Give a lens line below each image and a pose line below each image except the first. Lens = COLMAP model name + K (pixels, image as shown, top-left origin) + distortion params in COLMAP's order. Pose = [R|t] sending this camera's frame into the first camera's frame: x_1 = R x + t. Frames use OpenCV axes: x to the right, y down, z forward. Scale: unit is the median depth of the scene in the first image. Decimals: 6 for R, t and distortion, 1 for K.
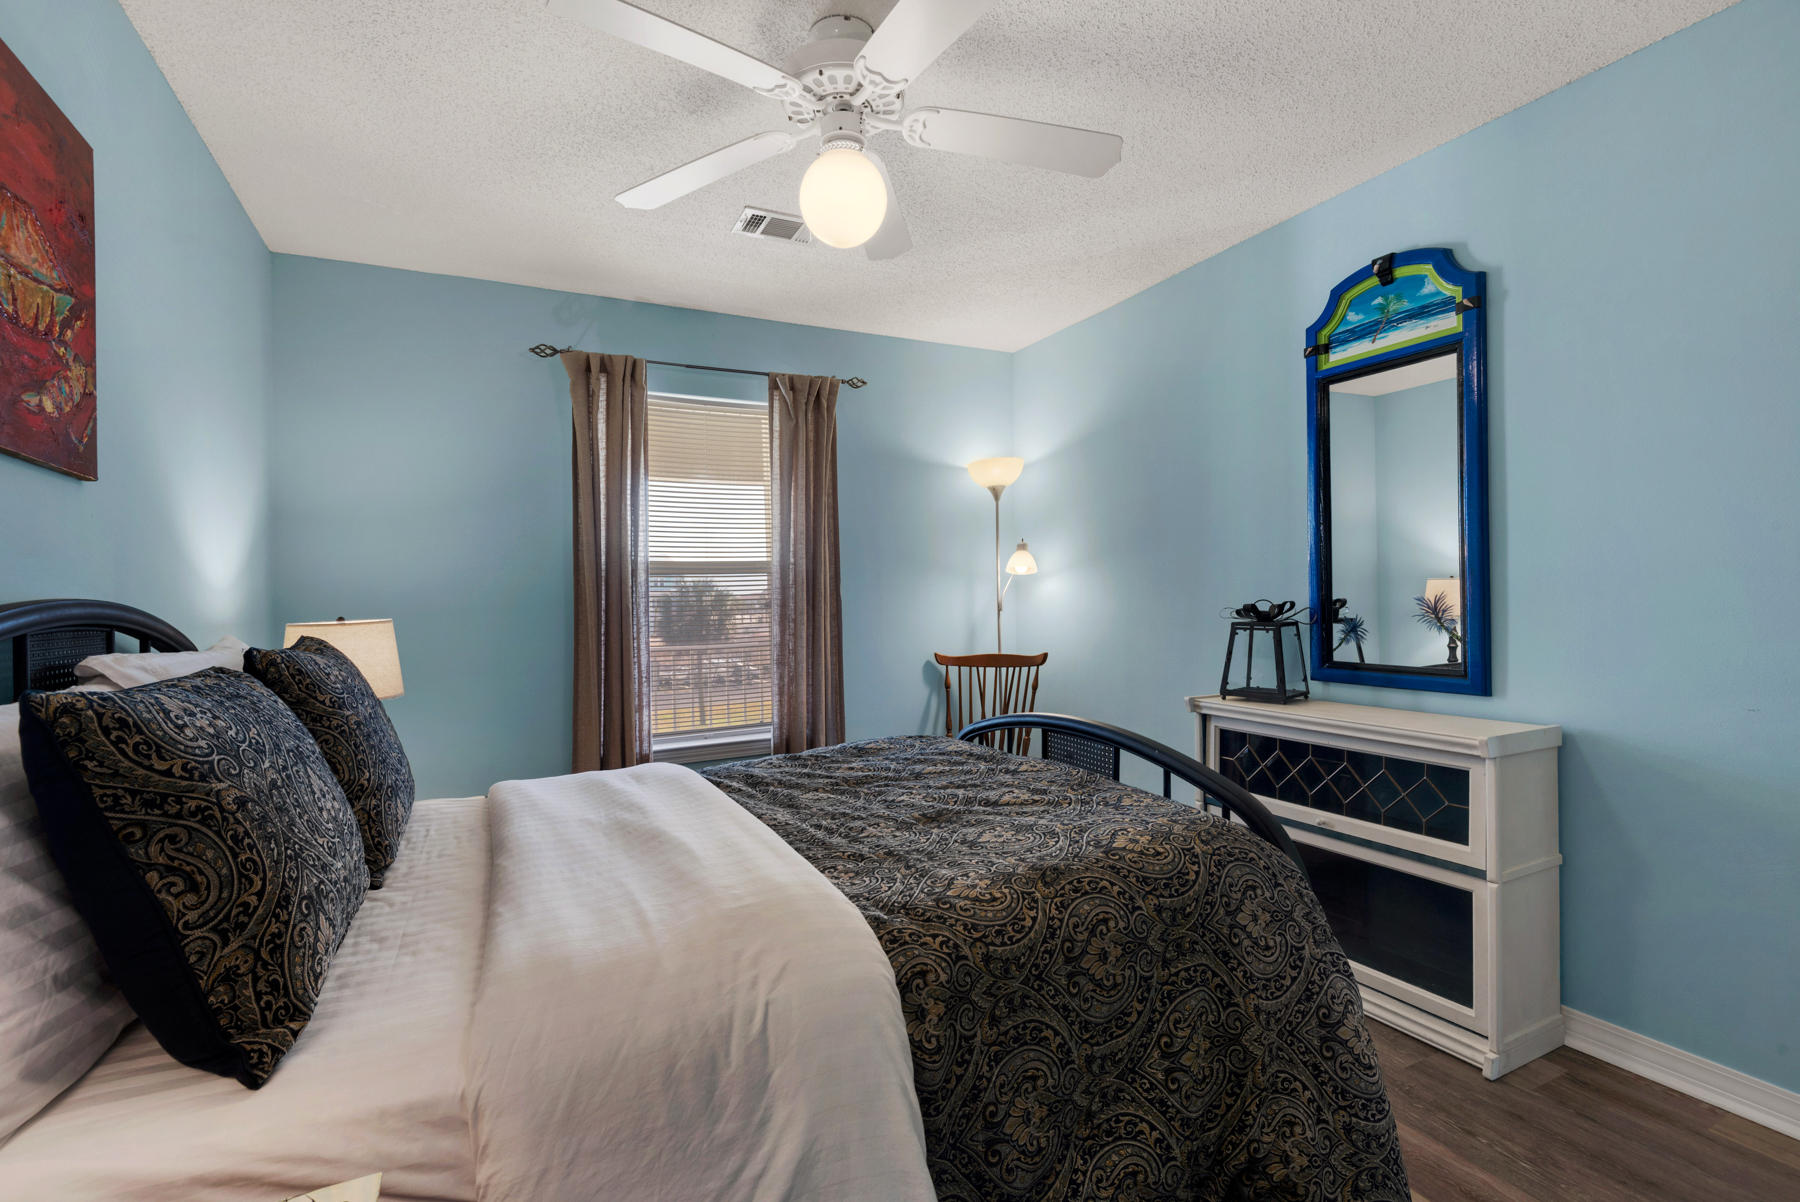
lens RADIAL K [[823.3, 0, 918.1], [0, 823.3, 597.0], [0, 0, 1]] dist [0.019080, -0.001304]
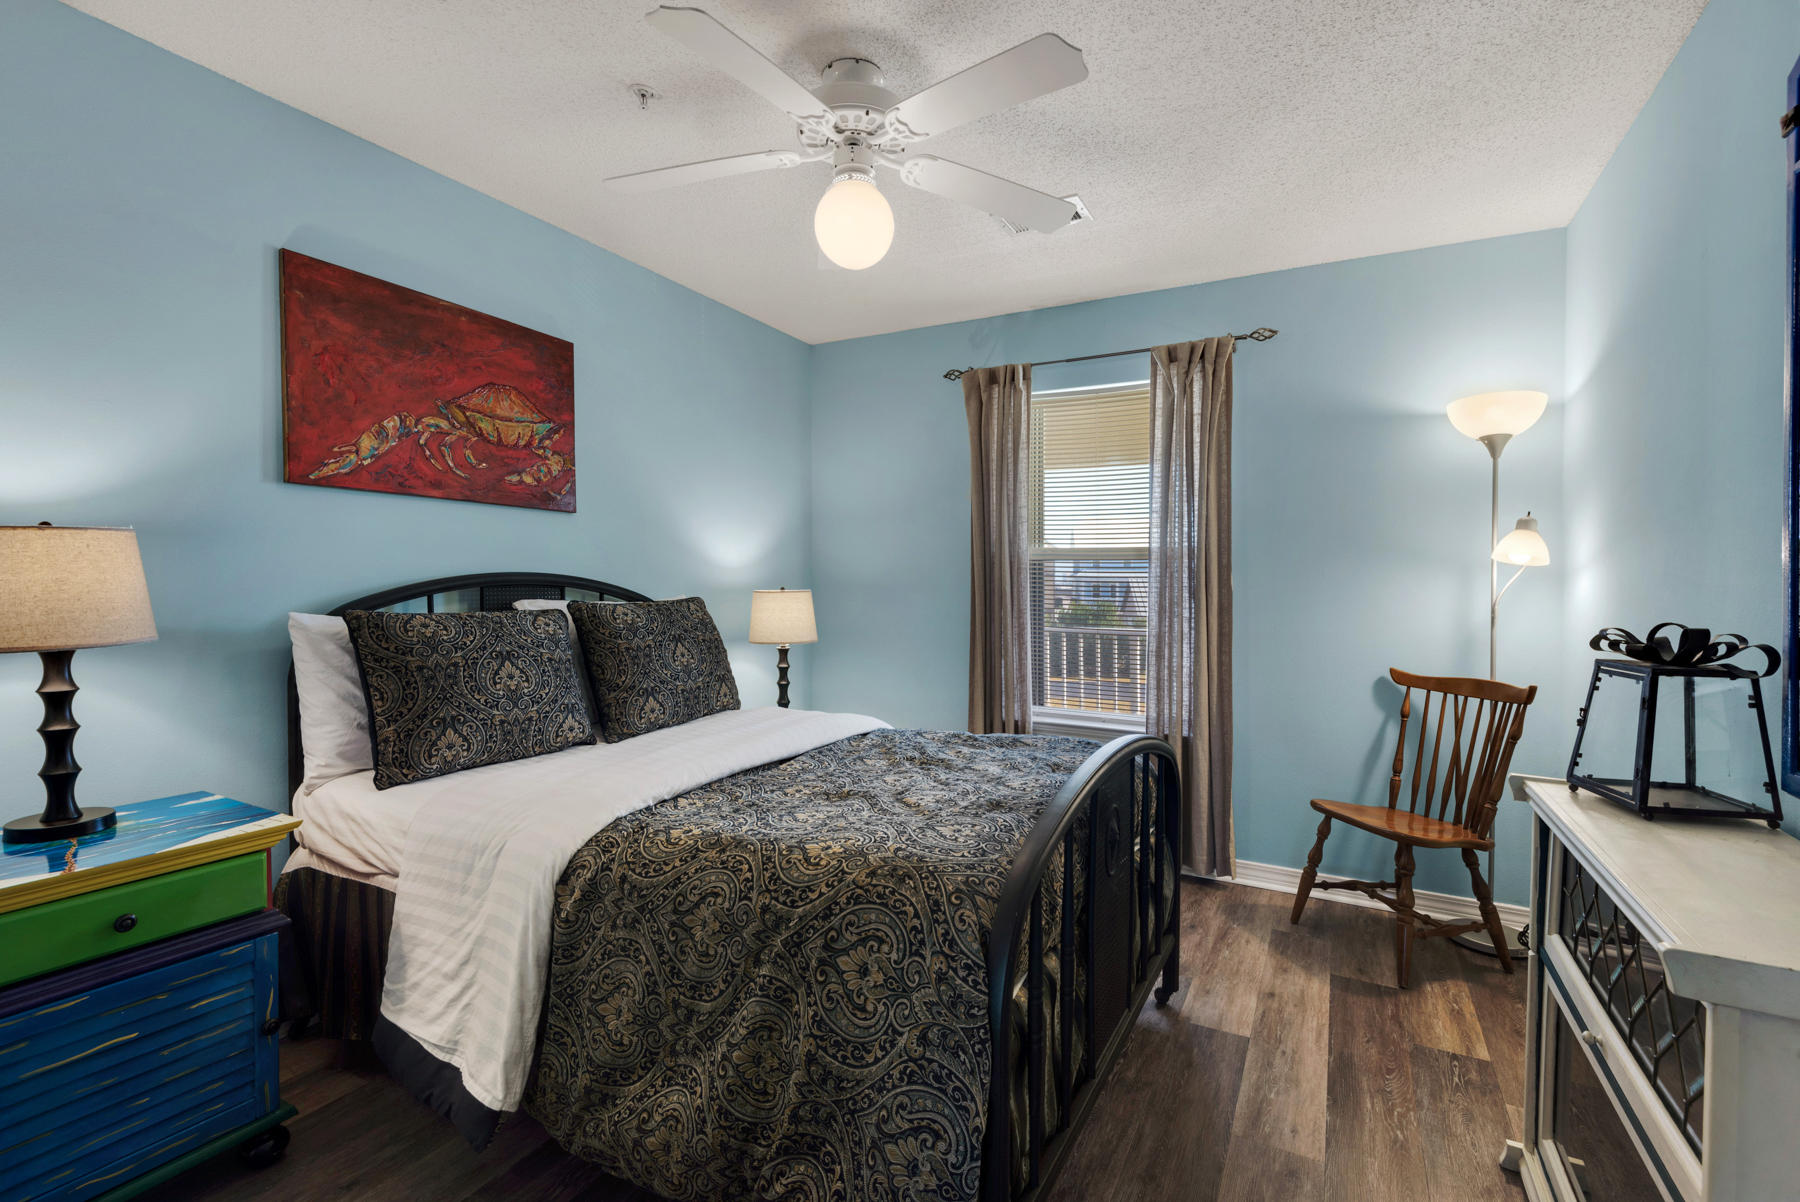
lens RADIAL K [[835.9, 0, 900.0], [0, 835.9, 601.0], [0, 0, 1]] dist [0.063294, -0.055493]
pose [[0.558373, 0.053035, -0.827893, 0.526662], [-0.028693, 0.998592, 0.044619, -0.019370], [0.829094, -0.001159, 0.559108, 0.246870]]
